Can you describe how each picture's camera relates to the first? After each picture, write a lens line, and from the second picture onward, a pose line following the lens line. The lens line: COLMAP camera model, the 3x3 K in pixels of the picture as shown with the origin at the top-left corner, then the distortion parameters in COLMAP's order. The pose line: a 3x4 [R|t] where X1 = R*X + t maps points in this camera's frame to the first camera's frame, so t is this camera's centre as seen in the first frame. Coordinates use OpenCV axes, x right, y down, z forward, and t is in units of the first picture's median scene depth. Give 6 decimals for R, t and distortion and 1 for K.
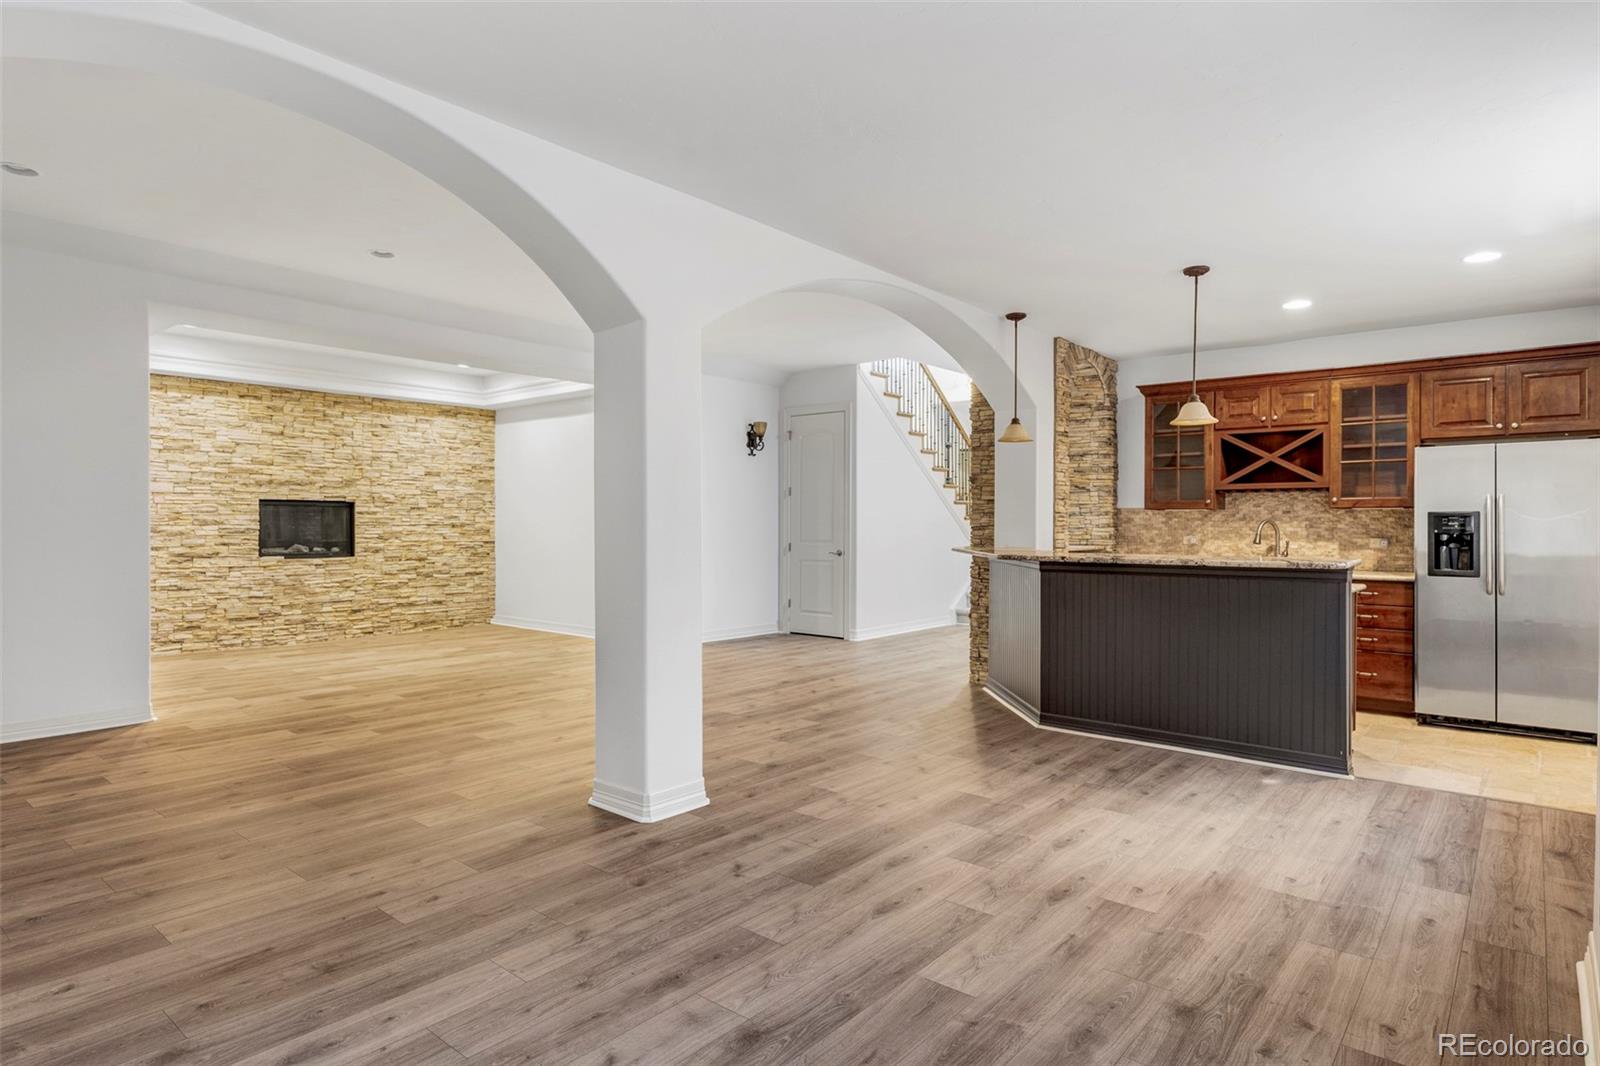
lens RADIAL K [[886.8, 0, 800.0], [0, 886.8, 533.0], [0, 0, 1]] dist [-0.000080, 0.000515]
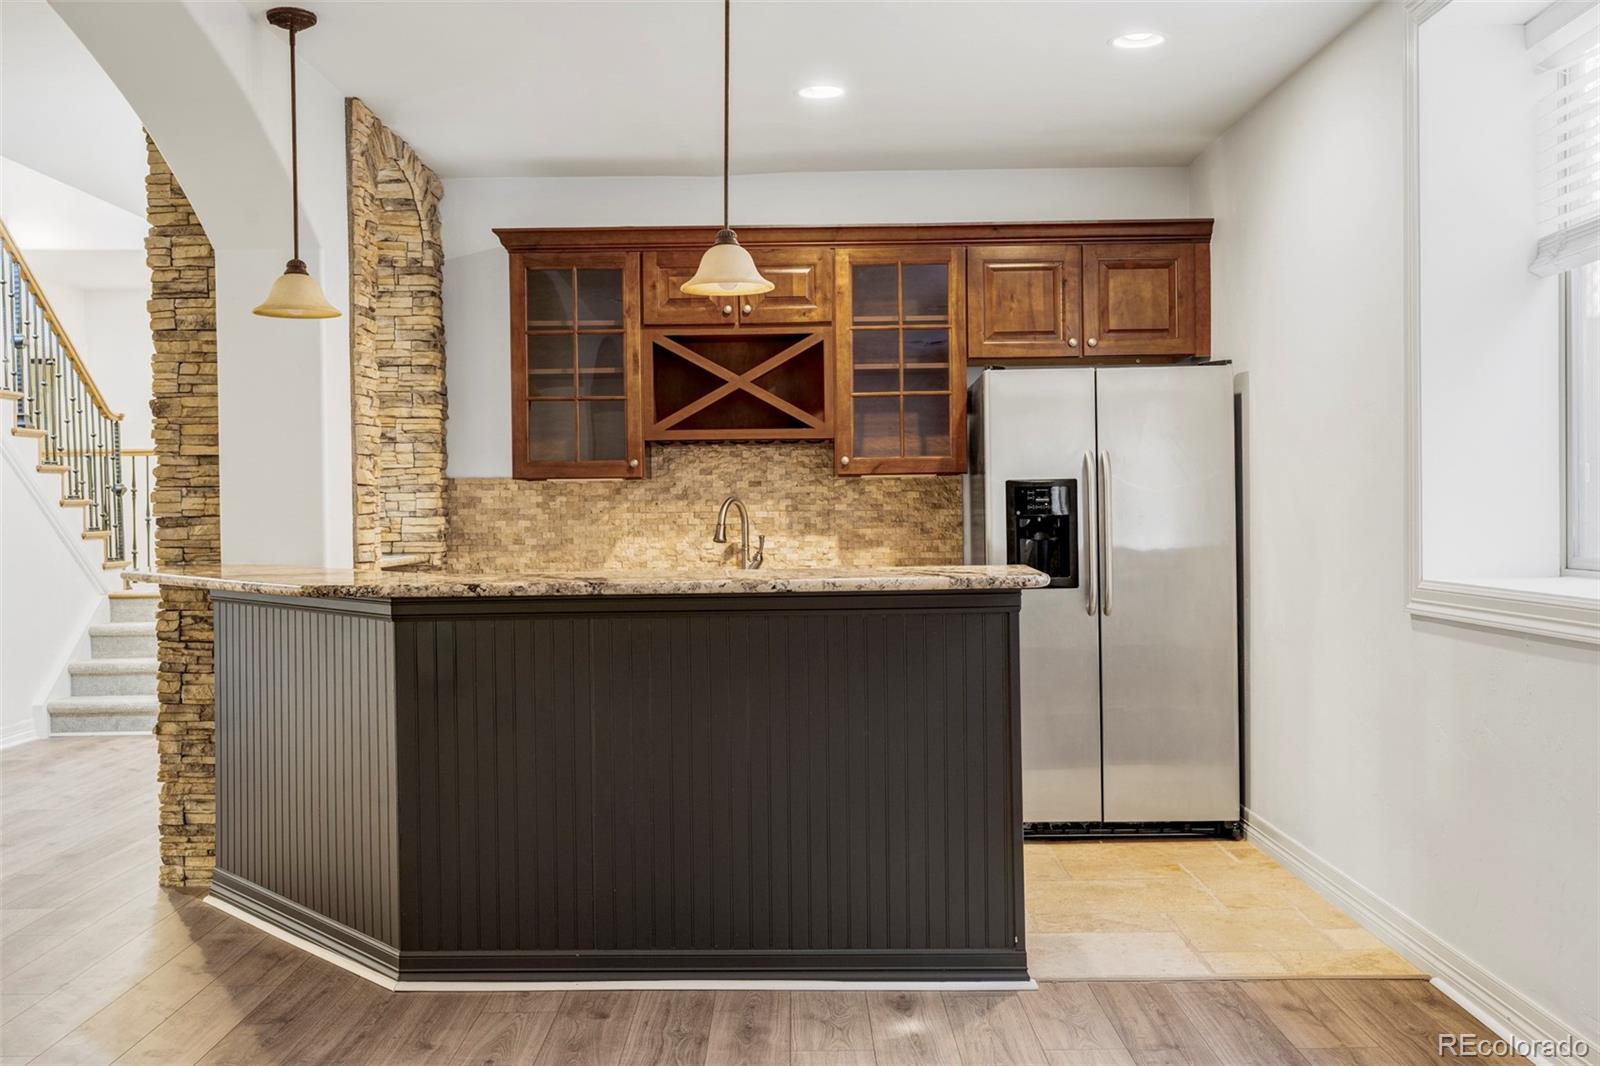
lens RADIAL K [[1516.9, 0, 800.0], [0, 1516.9, 533.0], [0, 0, 1]] dist [0.002145, 0.005017]
pose [[0.772502, -0.022275, 0.634622, -0.030355], [0.021306, 0.999731, 0.009156, -0.000691], [-0.634655, 0.006449, 0.772769, 0.256131]]
